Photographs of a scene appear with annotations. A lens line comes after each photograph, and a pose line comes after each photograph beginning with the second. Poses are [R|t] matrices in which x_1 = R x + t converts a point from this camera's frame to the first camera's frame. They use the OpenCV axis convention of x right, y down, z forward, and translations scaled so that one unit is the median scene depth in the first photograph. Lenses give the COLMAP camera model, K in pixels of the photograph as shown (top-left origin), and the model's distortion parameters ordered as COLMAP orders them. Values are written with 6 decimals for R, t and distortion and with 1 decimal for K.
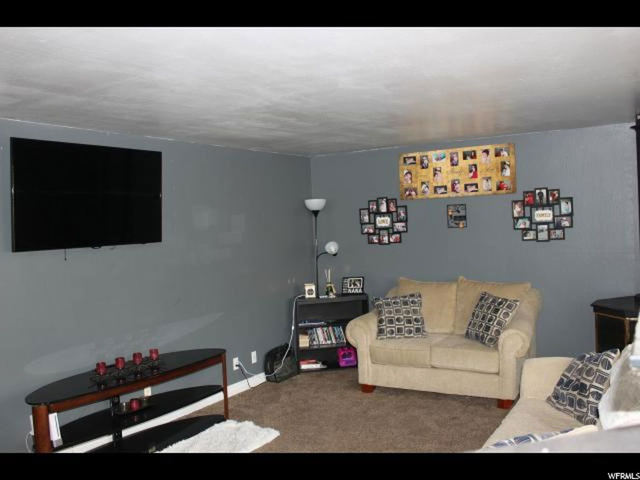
lens RADIAL K [[606.8, 0, 320.0], [0, 606.8, 240.0], [0, 0, 1]] dist [-0.005682, -0.002512]
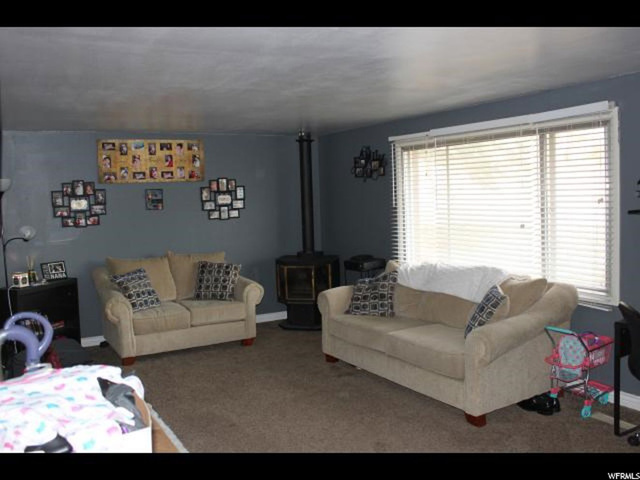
lens RADIAL K [[606.8, 0, 320.0], [0, 606.8, 240.0], [0, 0, 1]] dist [-0.005682, -0.002512]
pose [[0.508299, -0.042560, 0.860128, -0.596767], [0.037849, 0.998917, 0.027060, 0.017407], [-0.860348, 0.018800, 0.509360, 0.157380]]
